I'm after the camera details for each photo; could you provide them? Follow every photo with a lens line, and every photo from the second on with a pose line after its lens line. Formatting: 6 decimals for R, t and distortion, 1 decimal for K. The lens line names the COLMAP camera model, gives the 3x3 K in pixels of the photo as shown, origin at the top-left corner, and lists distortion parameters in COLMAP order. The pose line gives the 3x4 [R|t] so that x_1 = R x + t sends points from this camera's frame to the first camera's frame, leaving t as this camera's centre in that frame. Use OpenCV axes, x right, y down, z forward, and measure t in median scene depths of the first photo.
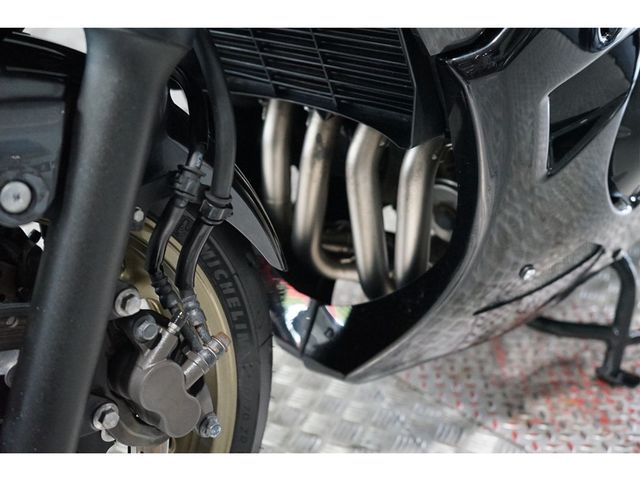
lens RADIAL K [[842.0, 0, 320.0], [0, 842.0, 240.0], [0, 0, 1]] dist [0.010893, 0.004139]
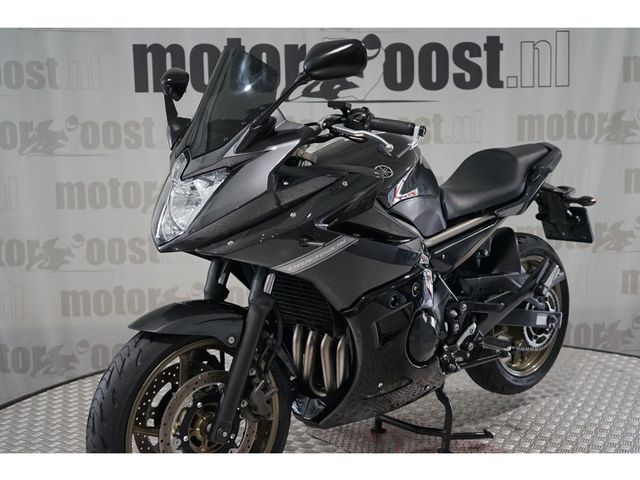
lens RADIAL K [[842.0, 0, 320.0], [0, 842.0, 240.0], [0, 0, 1]] dist [0.010893, 0.004139]
pose [[0.998059, 0.026175, -0.056511, 0.225276], [-0.041230, 0.957775, -0.284547, 0.462042], [0.046677, 0.286325, 0.956995, -2.267288]]
